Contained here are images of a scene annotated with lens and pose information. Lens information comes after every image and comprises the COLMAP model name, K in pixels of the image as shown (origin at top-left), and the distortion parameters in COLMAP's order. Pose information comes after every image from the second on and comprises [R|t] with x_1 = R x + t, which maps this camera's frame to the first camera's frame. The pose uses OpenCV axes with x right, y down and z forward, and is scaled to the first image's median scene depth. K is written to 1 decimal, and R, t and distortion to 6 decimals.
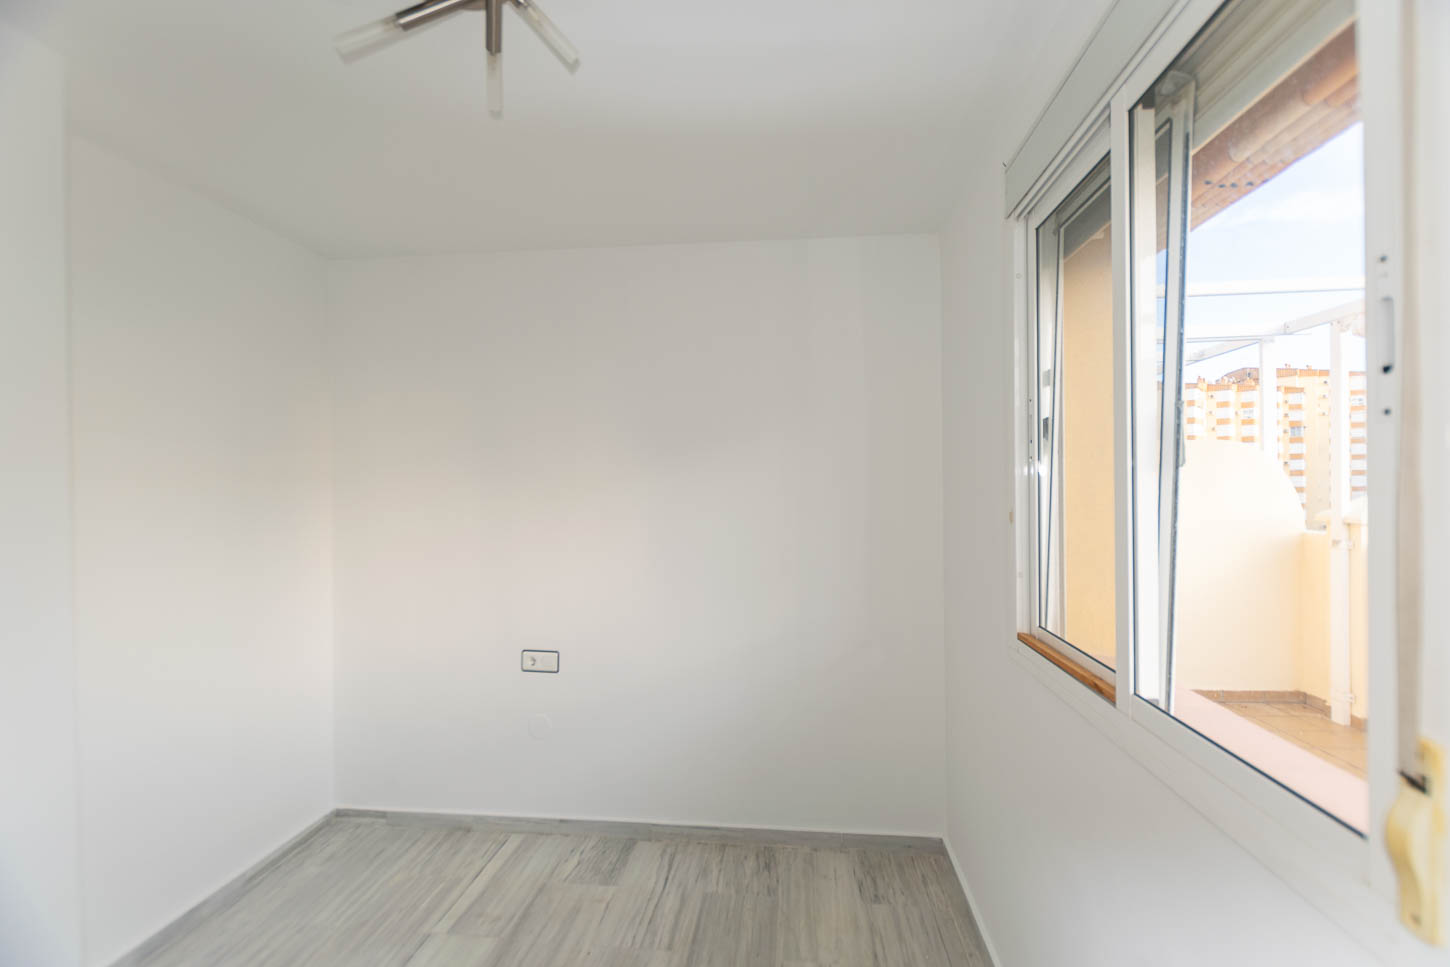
lens RADIAL K [[627.1, 0, 728.4], [0, 627.1, 483.2], [0, 0, 1]] dist [0.009511, -0.004994]
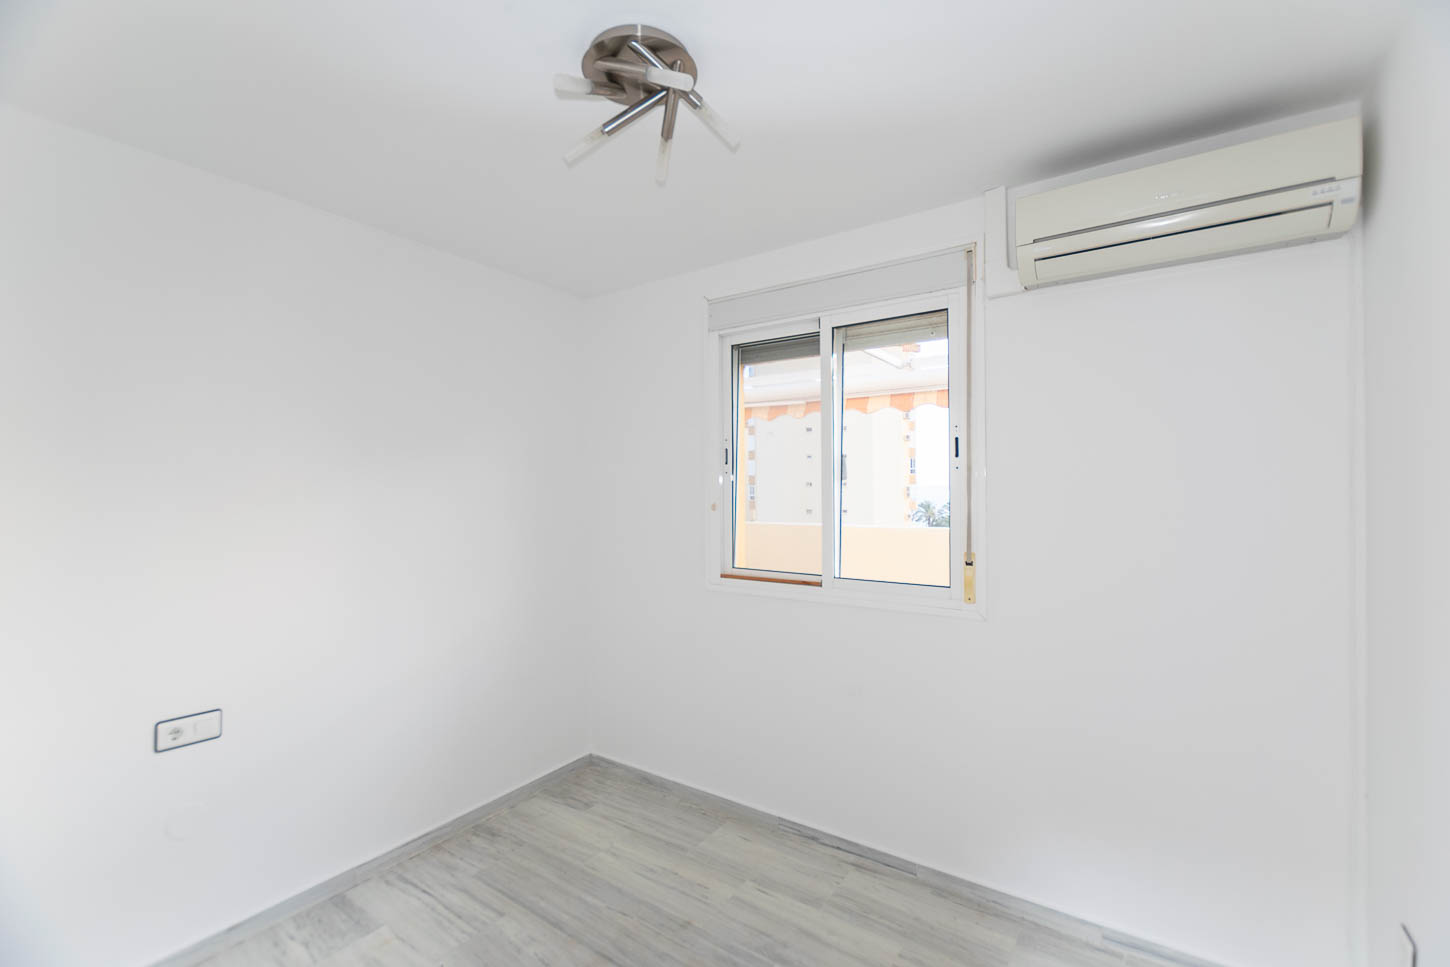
lens RADIAL K [[627.1, 0, 733.2], [0, 627.1, 492.4], [0, 0, 1]] dist [0.009511, -0.004994]
pose [[0.459745, -0.001288, 0.888050, -0.758135], [-0.003760, 0.999987, 0.003397, 0.007059], [-0.888043, -0.004900, 0.459734, 0.133730]]
